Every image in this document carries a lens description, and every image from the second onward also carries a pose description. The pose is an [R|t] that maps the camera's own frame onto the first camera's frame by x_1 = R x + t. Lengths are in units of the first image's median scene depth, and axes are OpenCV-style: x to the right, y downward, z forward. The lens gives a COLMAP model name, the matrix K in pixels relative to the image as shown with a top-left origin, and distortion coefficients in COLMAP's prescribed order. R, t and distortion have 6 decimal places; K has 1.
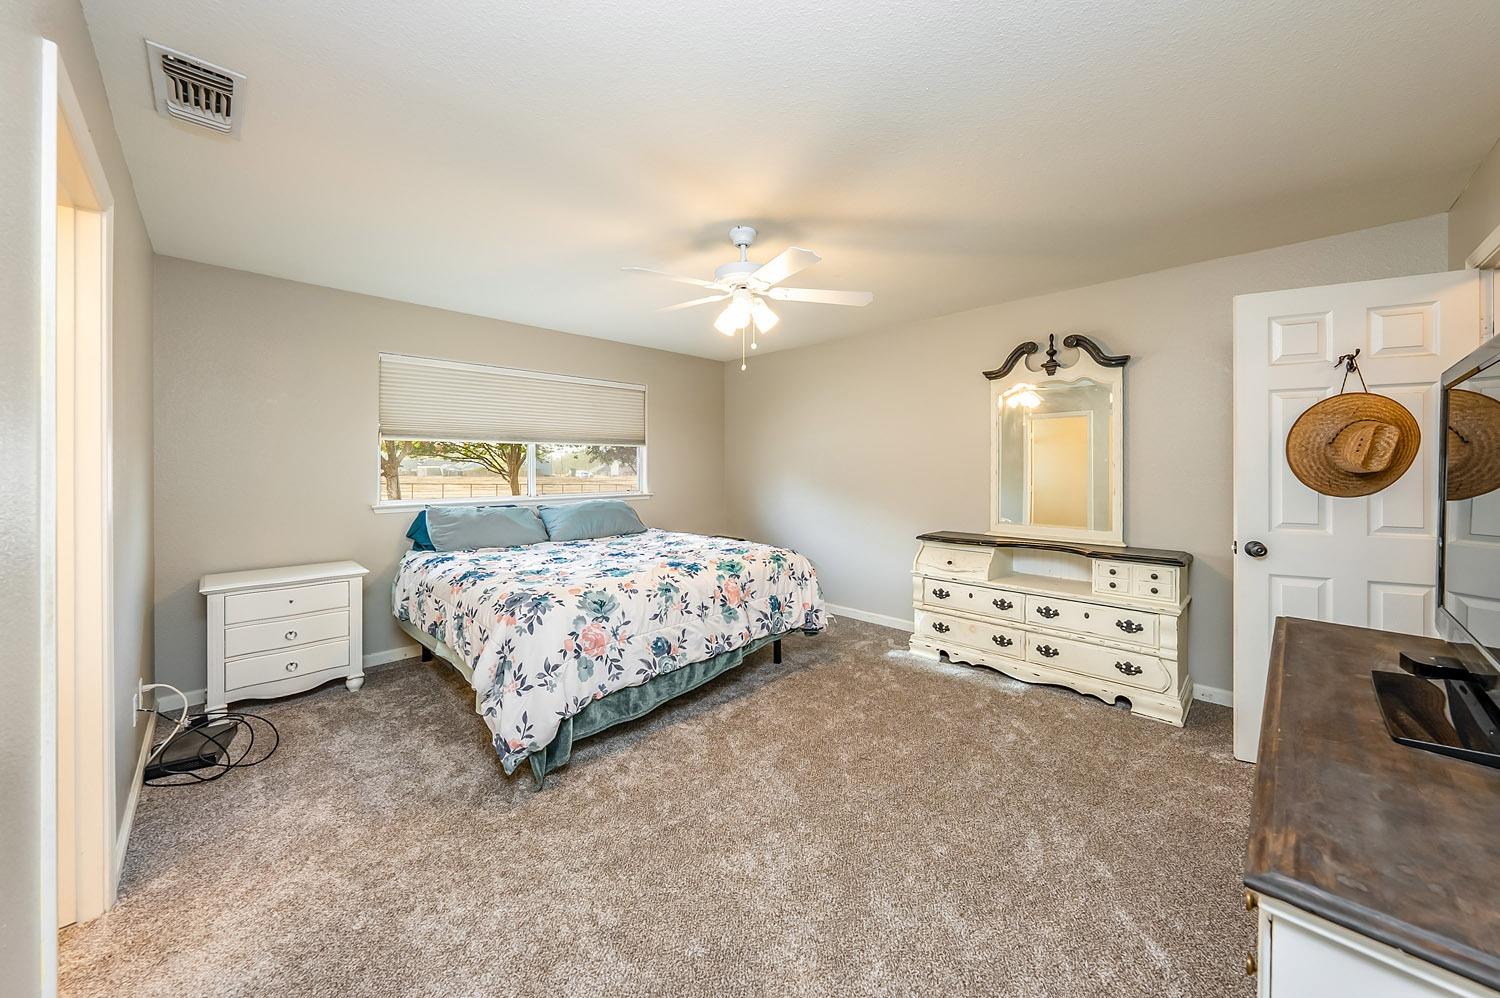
lens RADIAL K [[527.7, 0, 745.6], [0, 527.7, 469.5], [0, 0, 1]] dist [-0.000256, 0.000053]
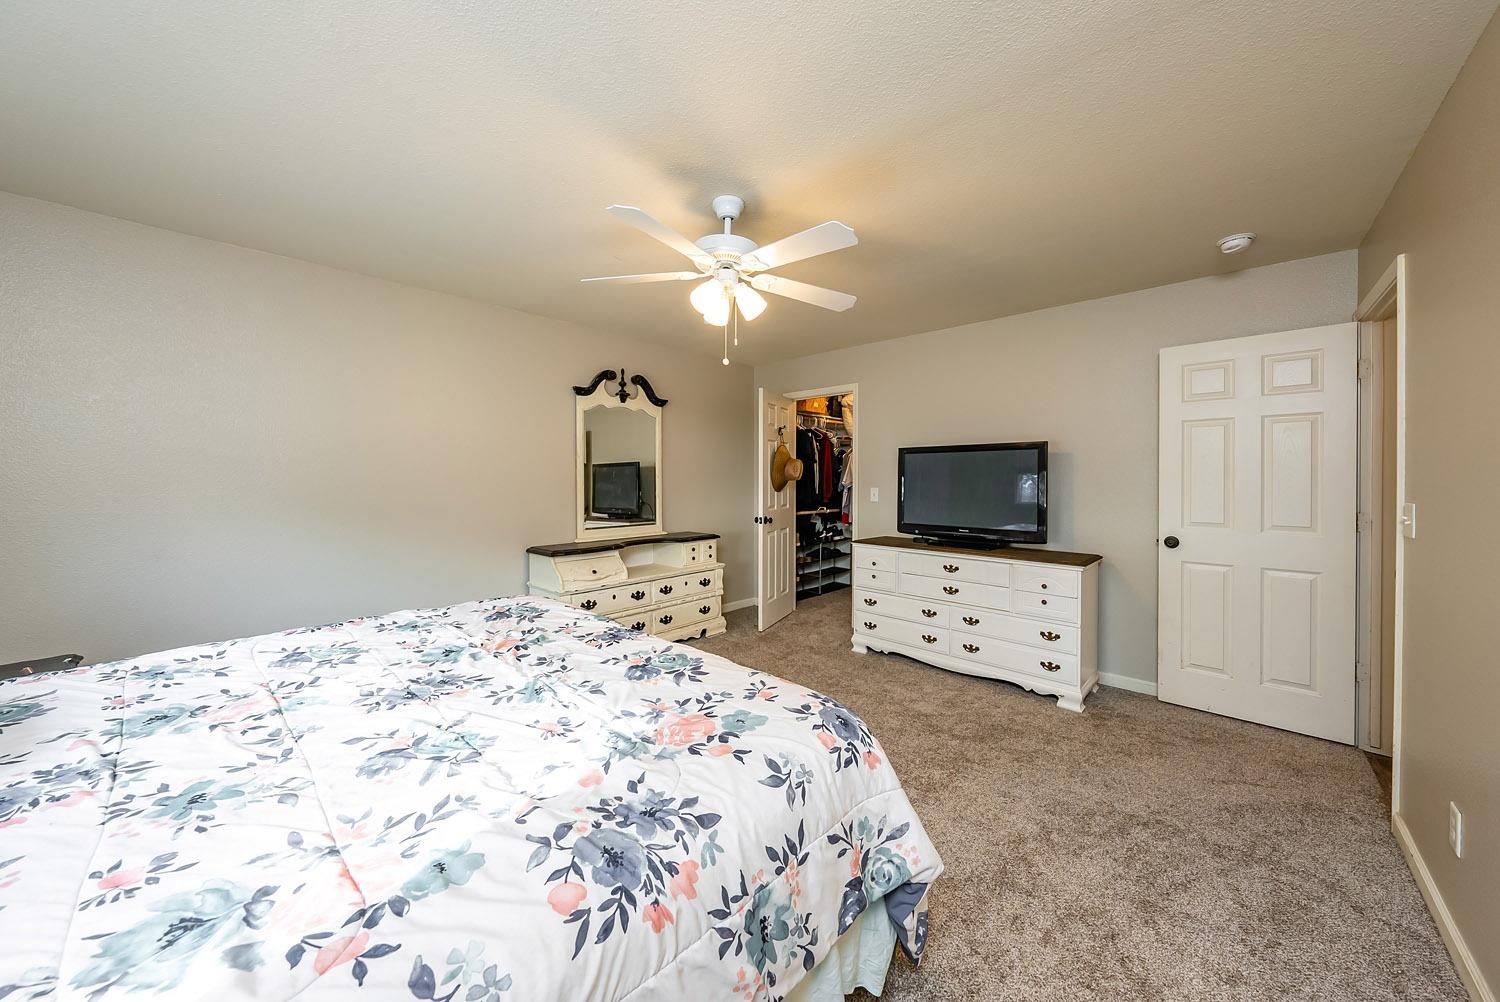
lens RADIAL K [[525.7, 0, 753.7], [0, 525.7, 486.5], [0, 0, 1]] dist [-0.001762, 0.000177]
pose [[-0.043962, -0.015360, 0.998915, -0.684862], [0.002074, 0.999878, 0.015466, -0.003426], [-0.999031, 0.002752, -0.043925, 0.794324]]
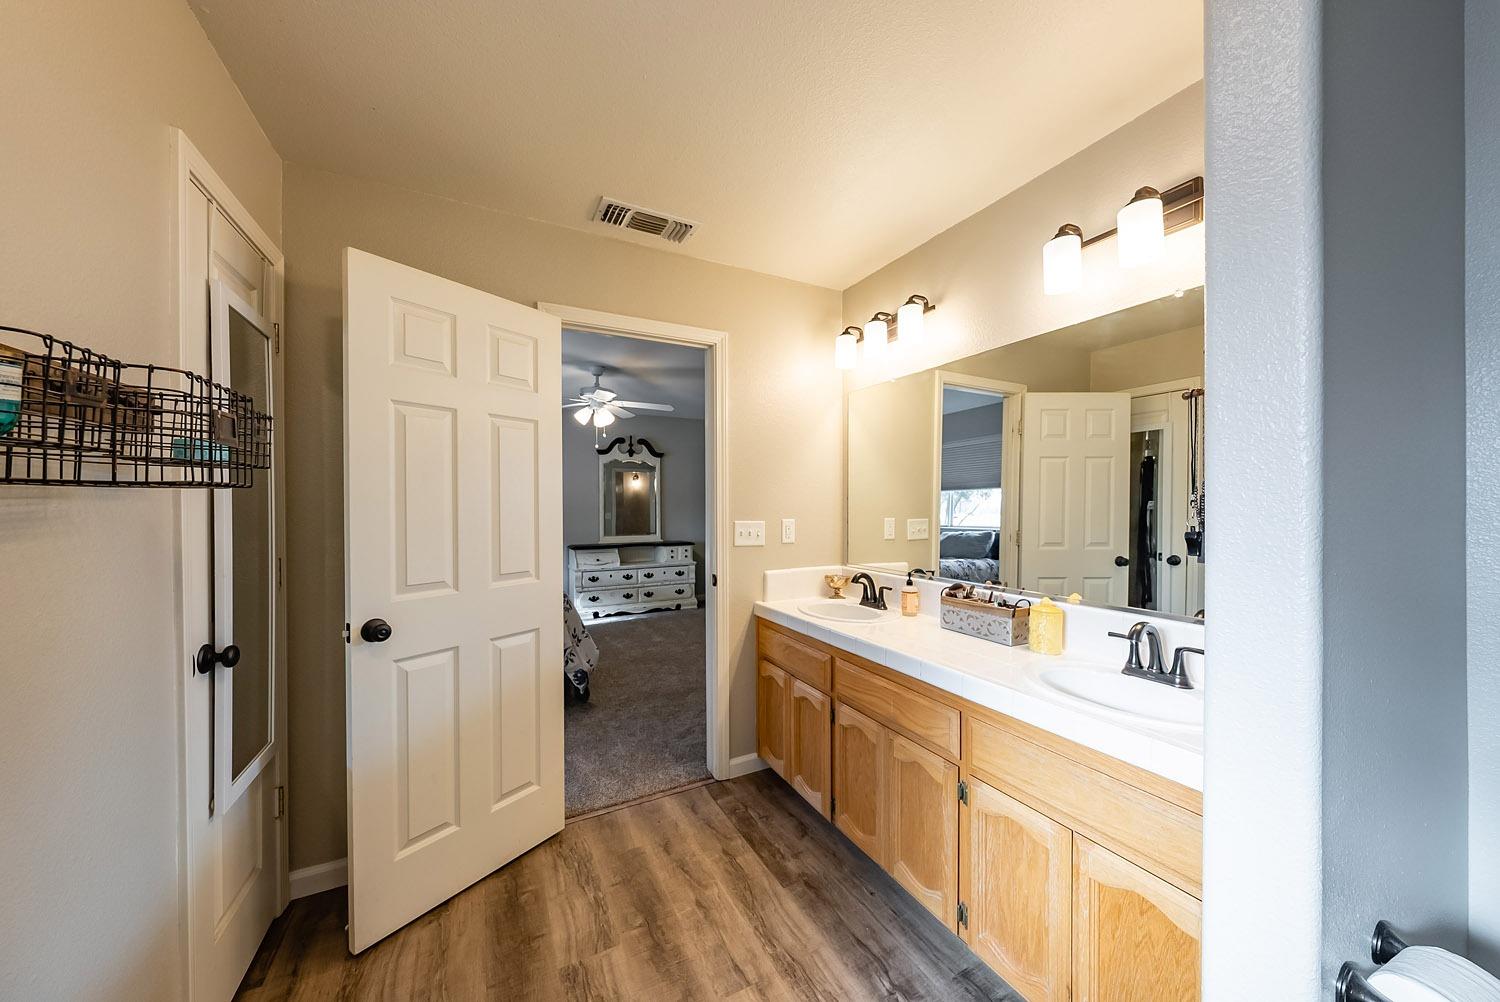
lens RADIAL K [[520.8, 0, 740.3], [0, 520.8, 505.8], [0, 0, 1]] dist [0.000778, 0.000081]
pose [[0.312421, -0.004337, 0.949934, -1.163679], [0.005456, 0.999981, 0.002771, -0.002608], [-0.949928, 0.004317, 0.312439, 0.029859]]
